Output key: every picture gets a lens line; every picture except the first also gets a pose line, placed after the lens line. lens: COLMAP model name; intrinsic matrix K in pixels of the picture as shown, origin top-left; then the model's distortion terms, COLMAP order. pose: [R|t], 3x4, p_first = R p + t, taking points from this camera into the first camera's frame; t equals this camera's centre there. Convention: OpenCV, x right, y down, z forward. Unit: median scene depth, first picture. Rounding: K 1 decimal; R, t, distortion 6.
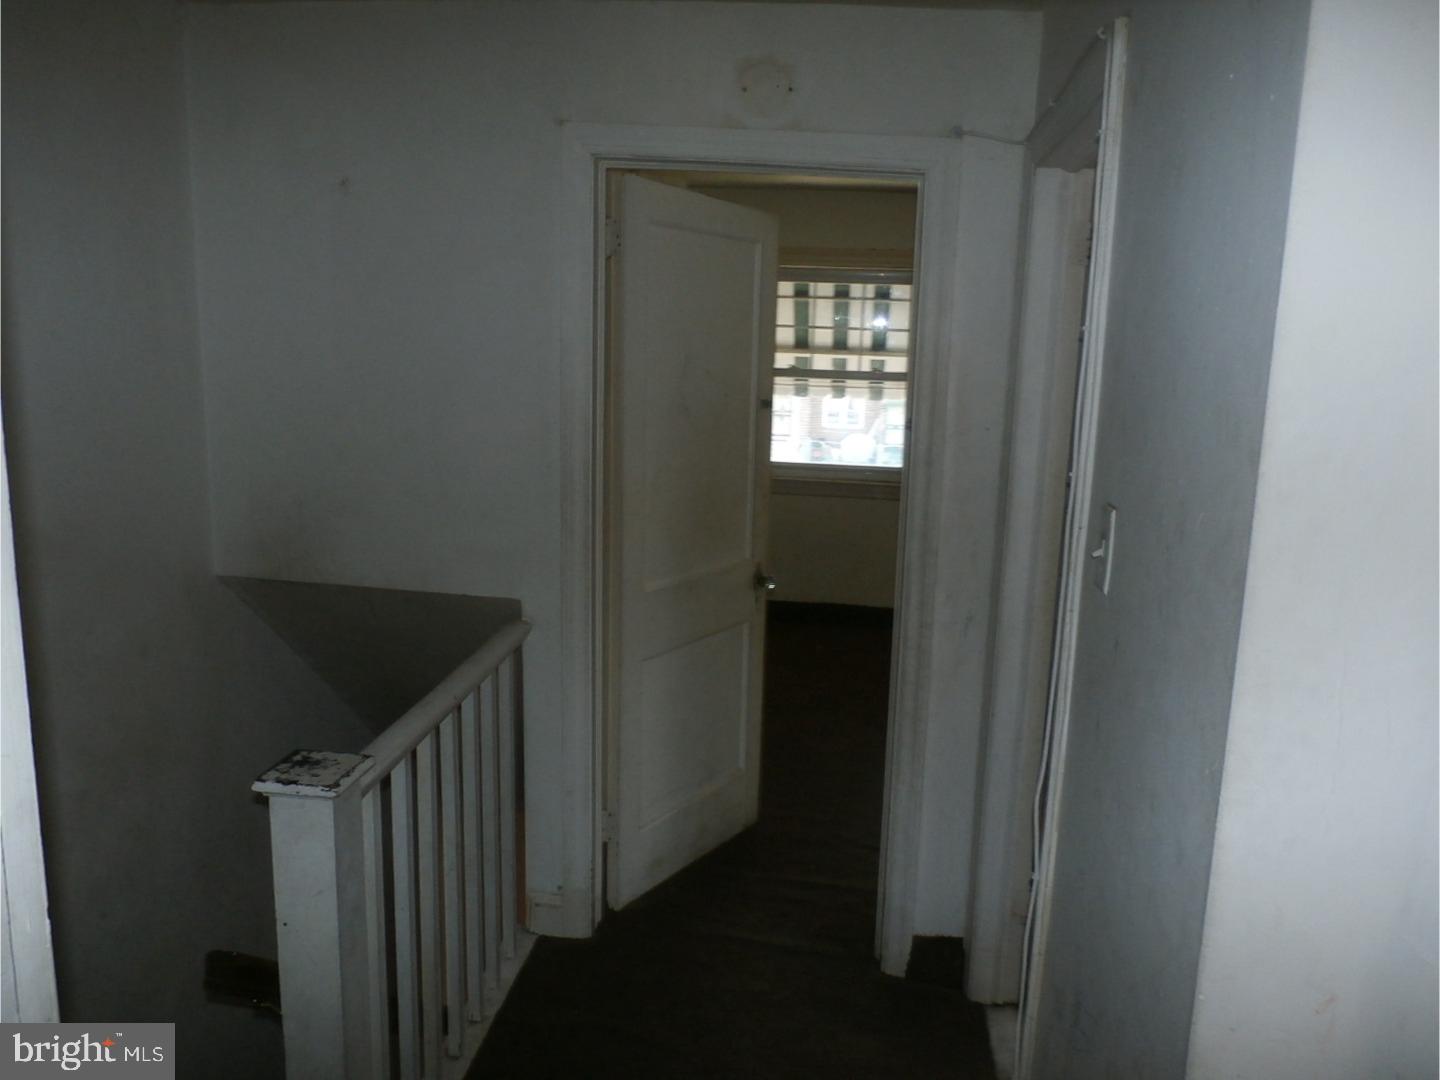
lens RADIAL K [[1087.7, 0, 716.0], [0, 1087.7, 537.6], [0, 0, 1]] dist [-0.011857, 0.003391]
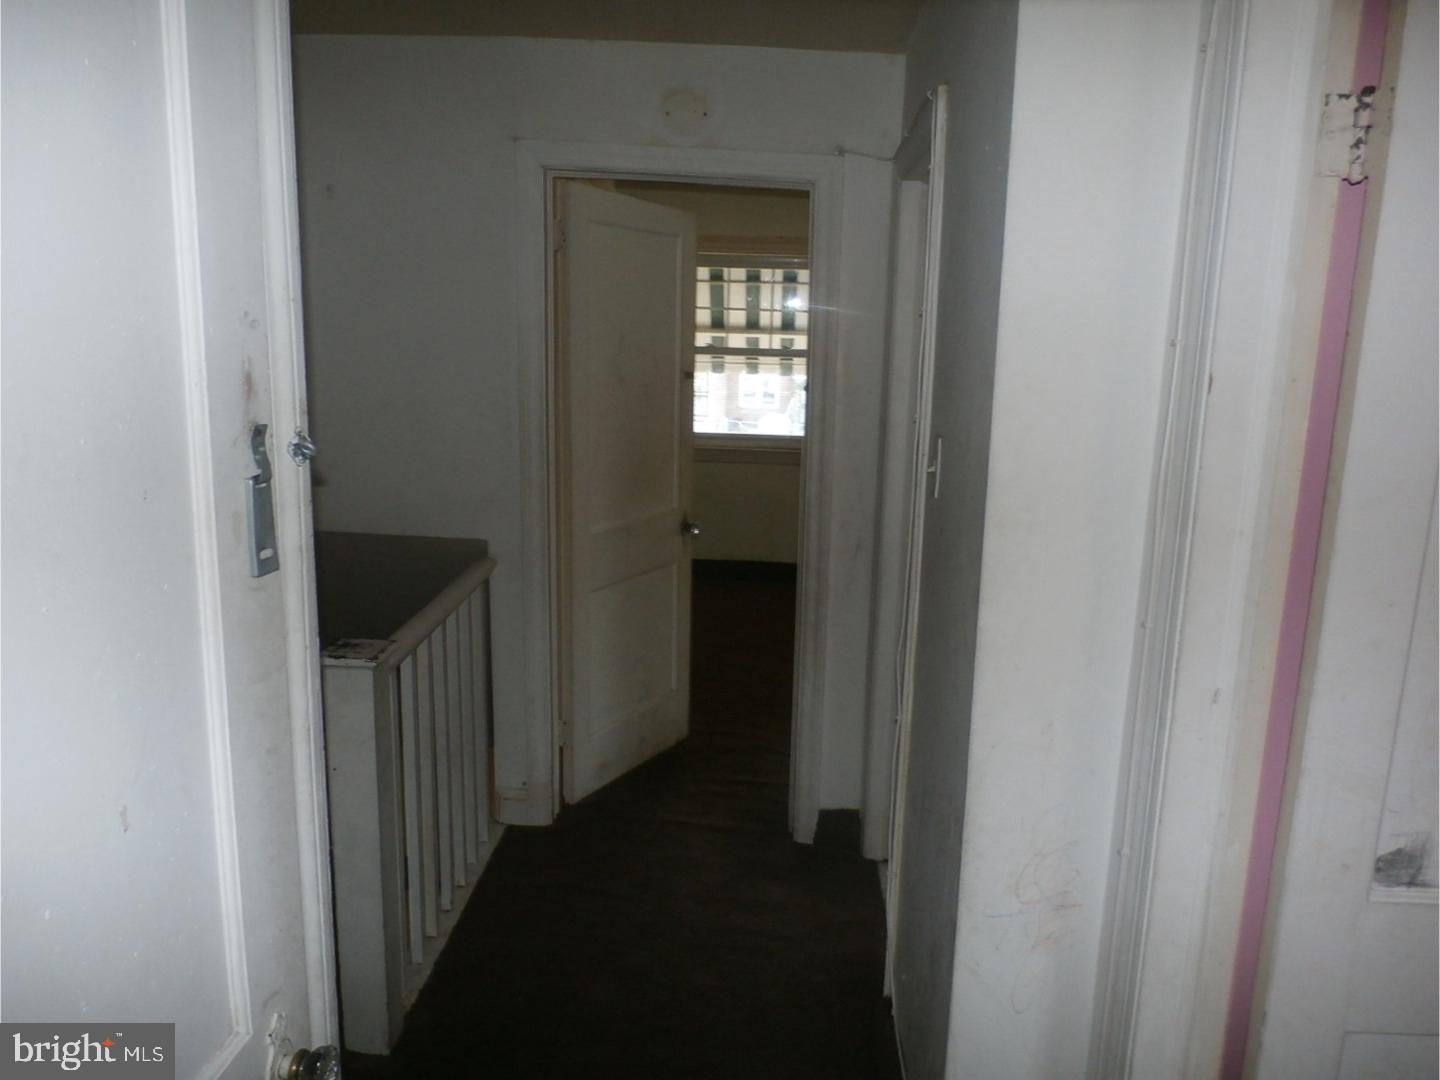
lens RADIAL K [[1087.7, 0, 719.9], [0, 1087.7, 551.7], [0, 0, 1]] dist [-0.011857, 0.003391]
pose [[0.996798, -0.022035, 0.076863, -0.016950], [0.019801, 0.999363, 0.029707, 0.038375], [-0.077469, -0.028090, 0.996599, -0.201950]]
